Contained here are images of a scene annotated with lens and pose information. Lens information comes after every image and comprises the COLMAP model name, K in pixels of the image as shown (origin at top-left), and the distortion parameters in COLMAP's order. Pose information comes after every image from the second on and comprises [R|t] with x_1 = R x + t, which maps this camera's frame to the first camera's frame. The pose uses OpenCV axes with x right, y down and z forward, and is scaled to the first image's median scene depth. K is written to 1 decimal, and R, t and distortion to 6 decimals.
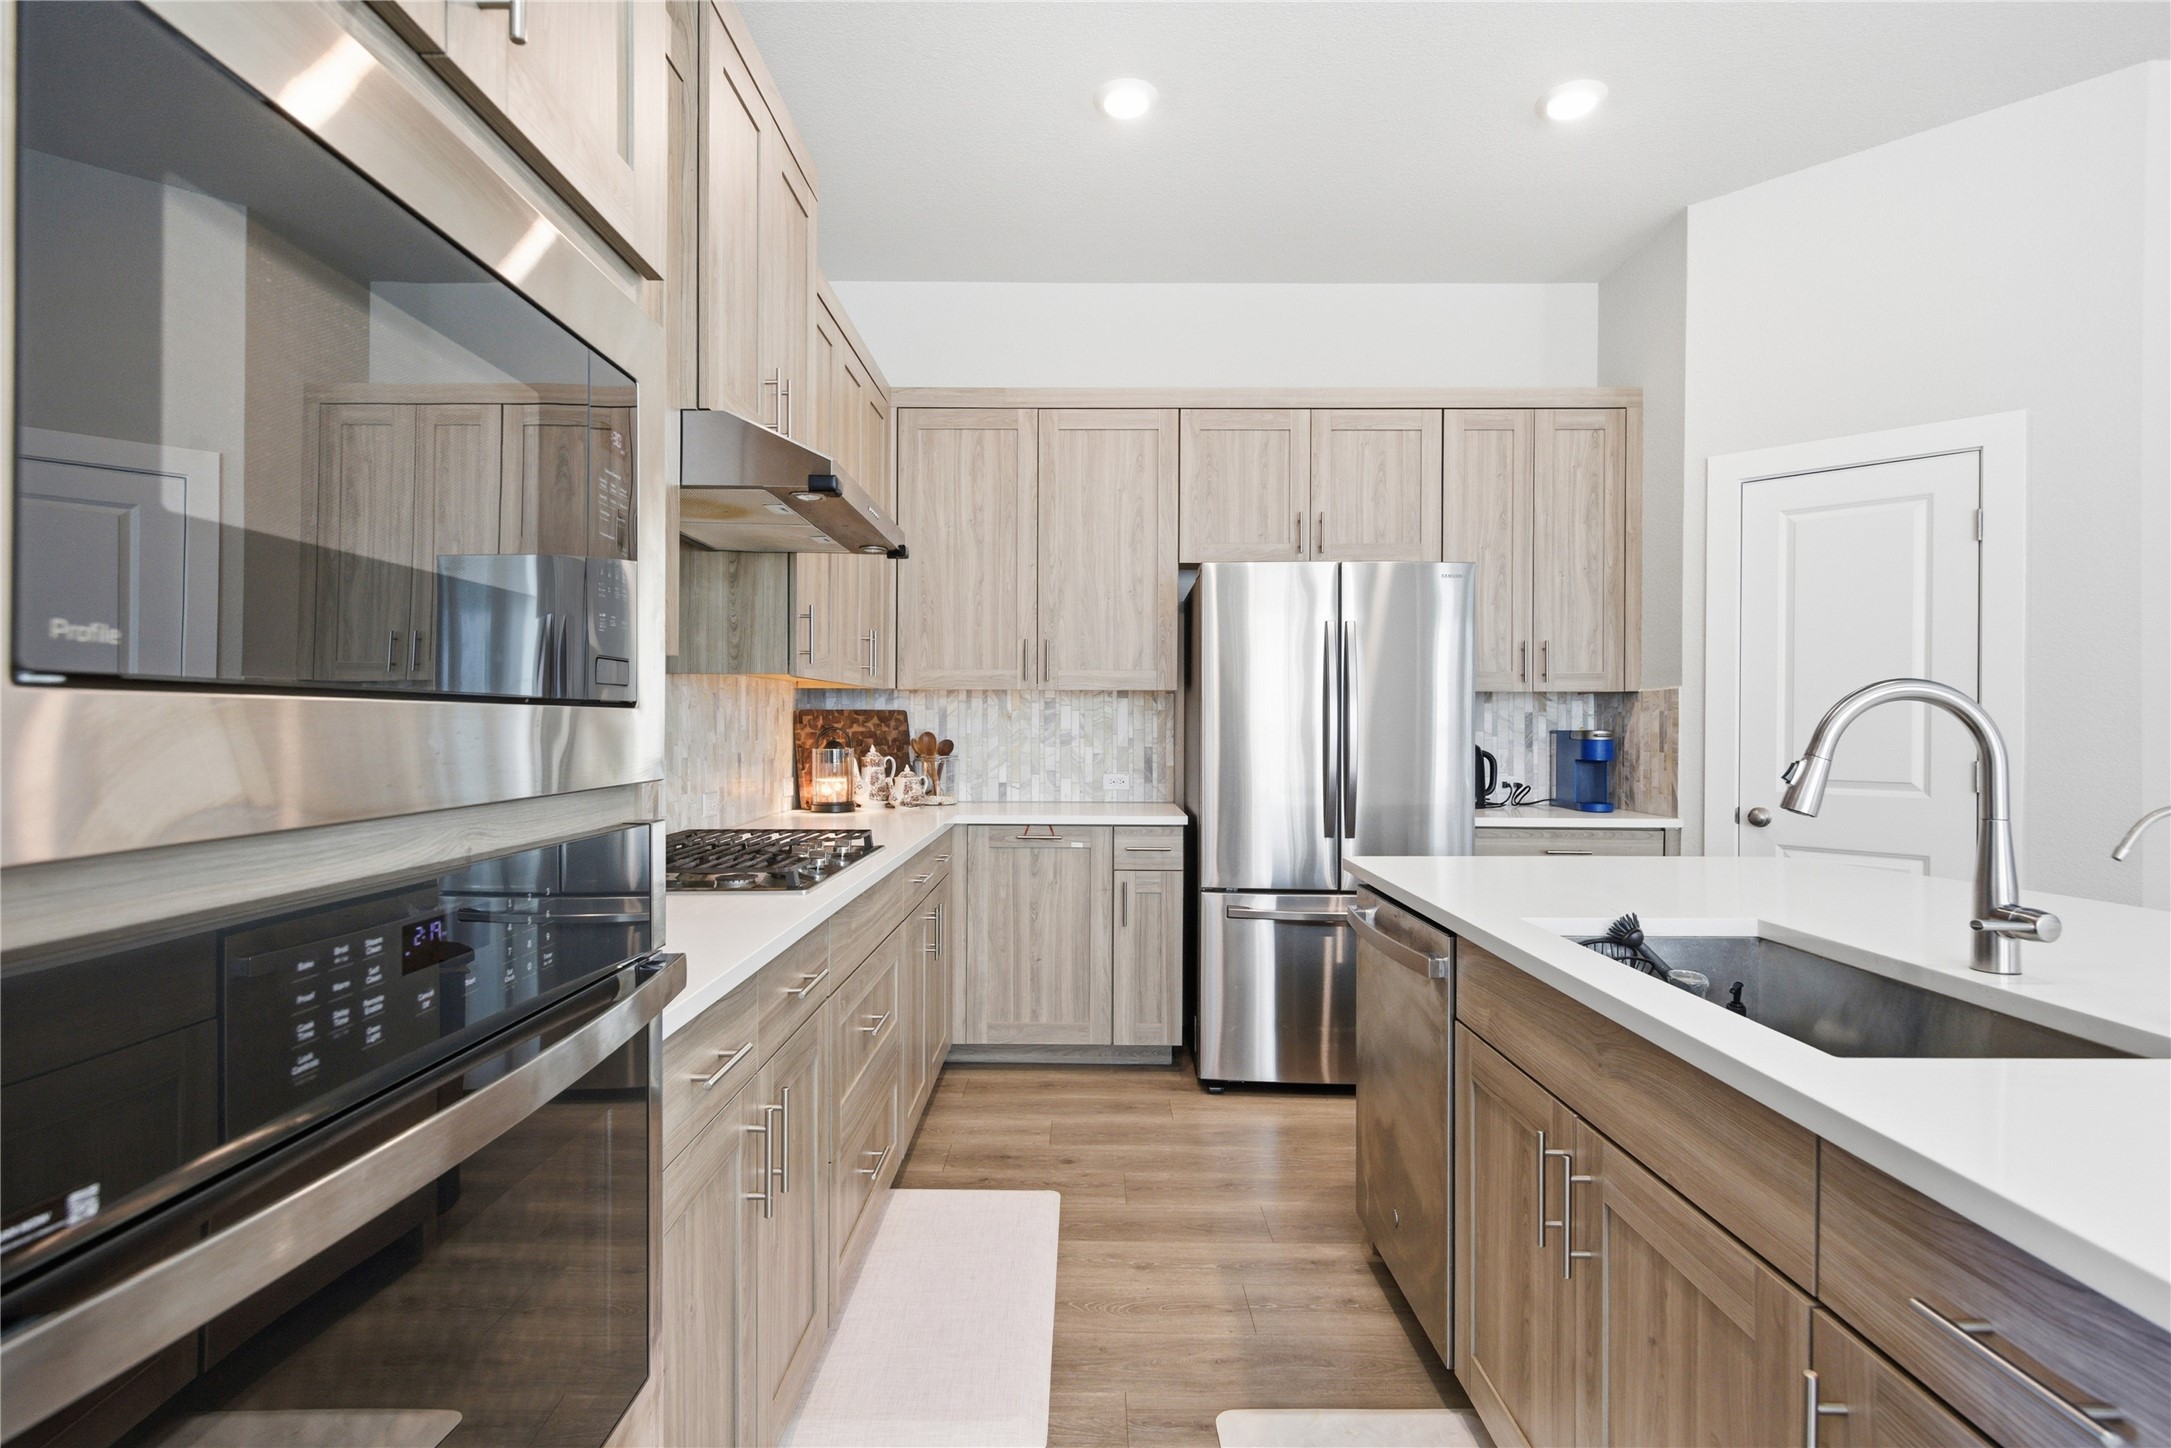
lens RADIAL K [[1005.1, 0, 1077.5], [0, 1005.1, 740.0], [0, 0, 1]] dist [0.012521, 0.000331]
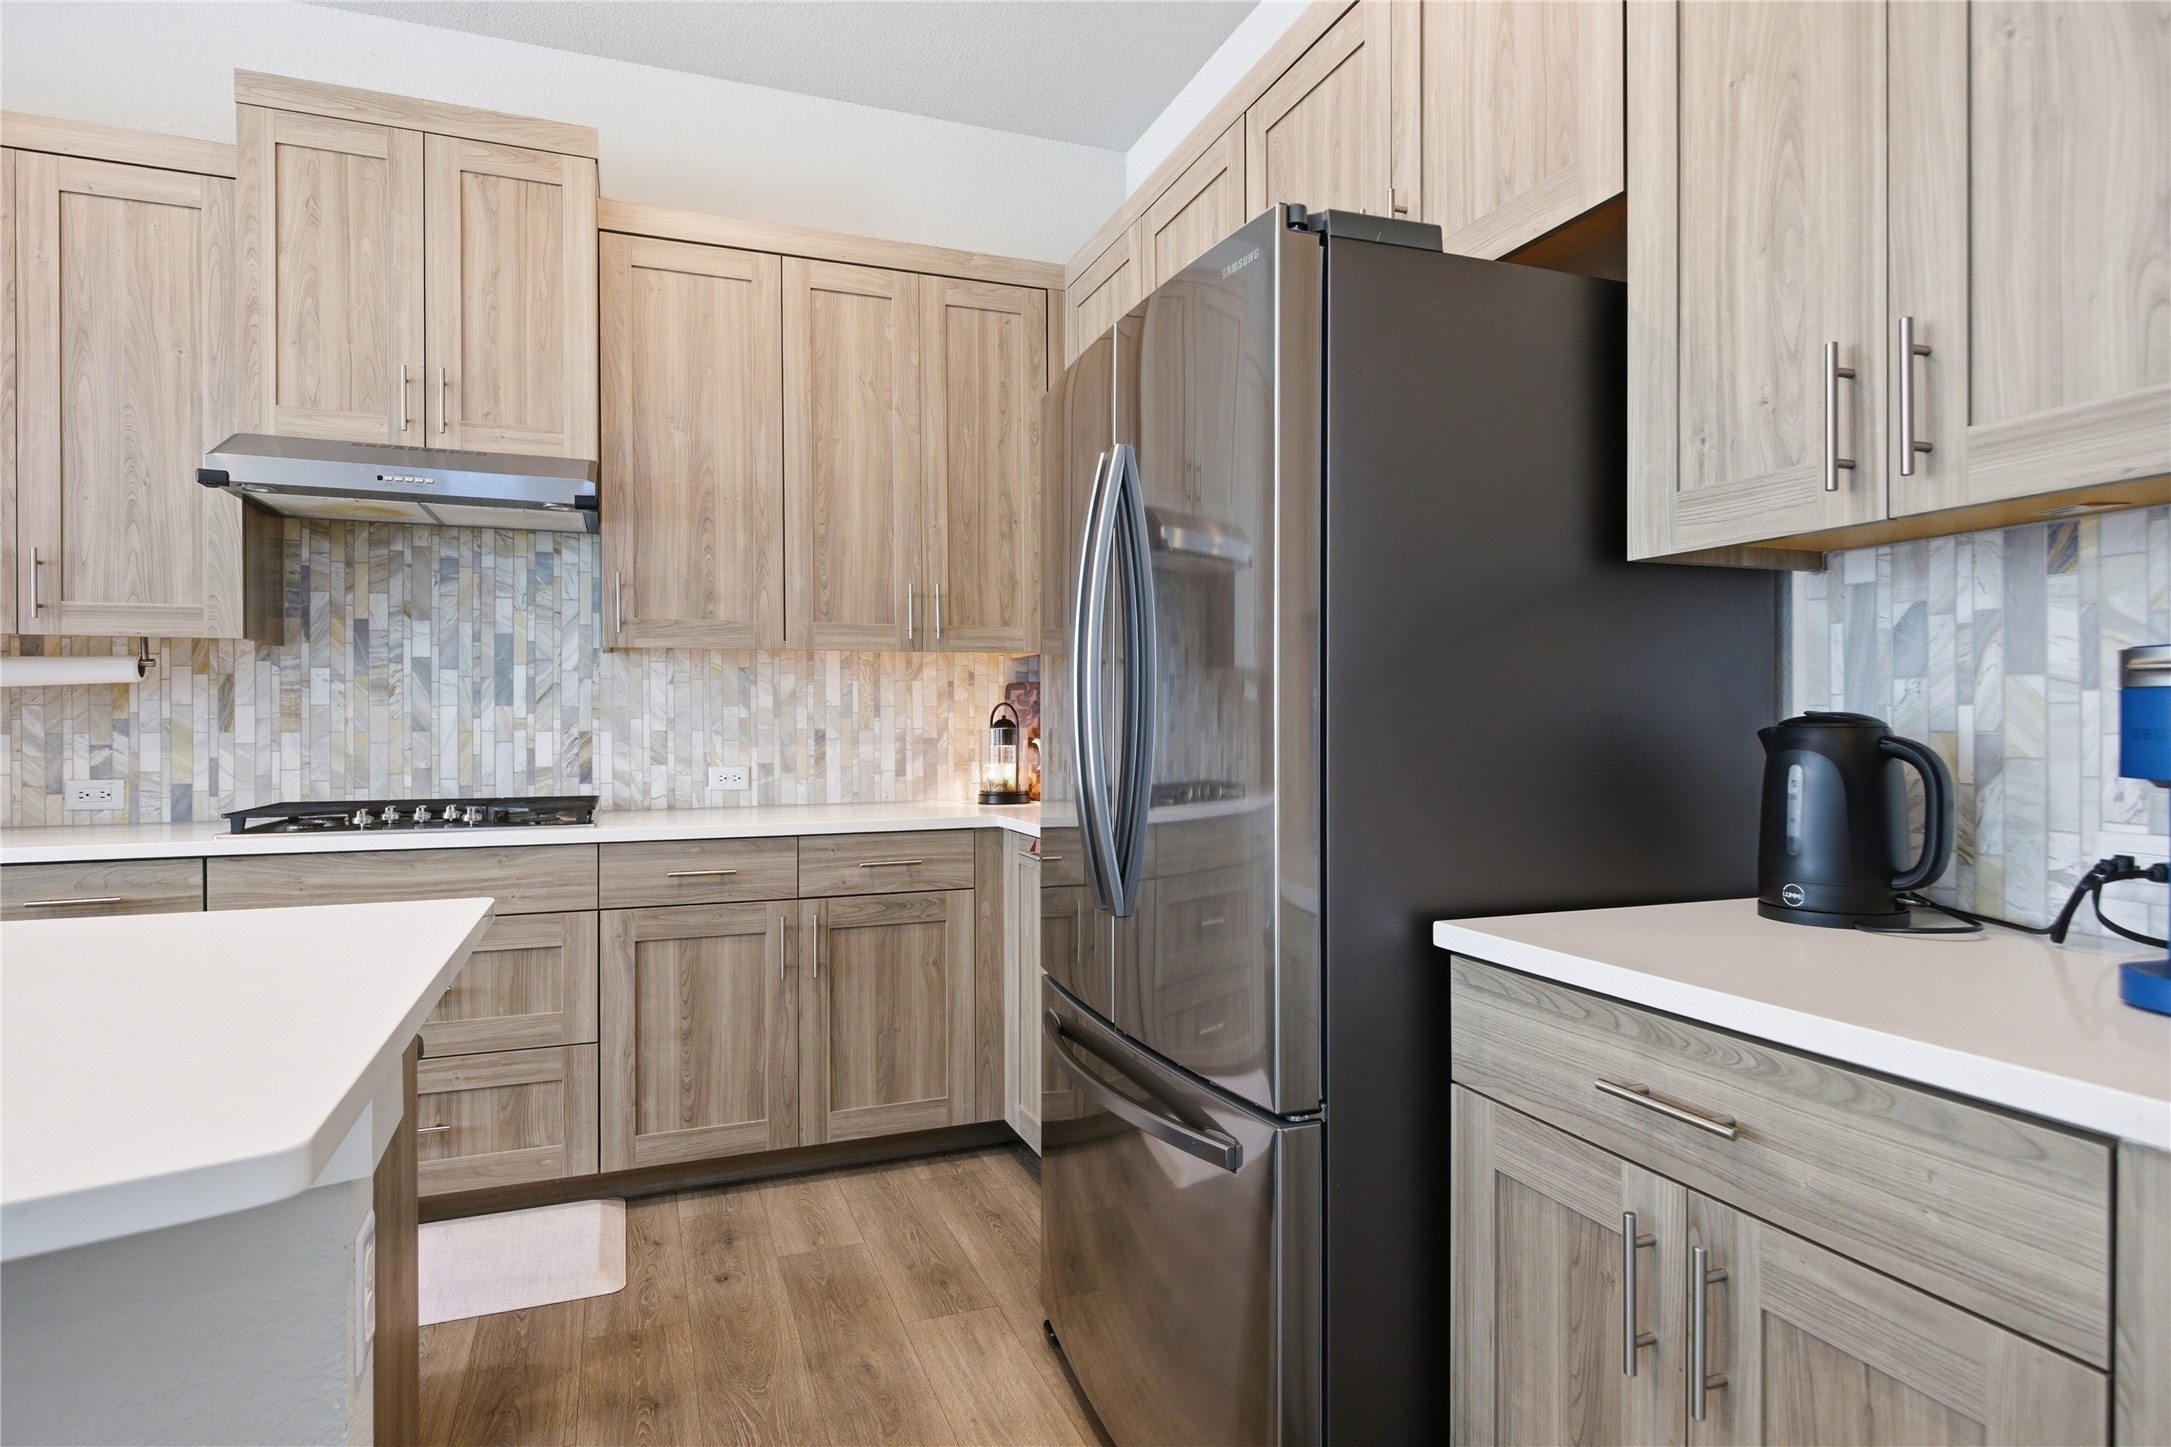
lens RADIAL K [[1151.7, 0, 1080.6], [0, 1151.7, 725.3], [0, 0, 1]] dist [0.004243, -0.001335]
pose [[0.387177, -0.003502, -0.921999, 0.655625], [0.004009, 0.999990, -0.002115, 0.007746], [0.921997, -0.002877, 0.387187, 0.677954]]
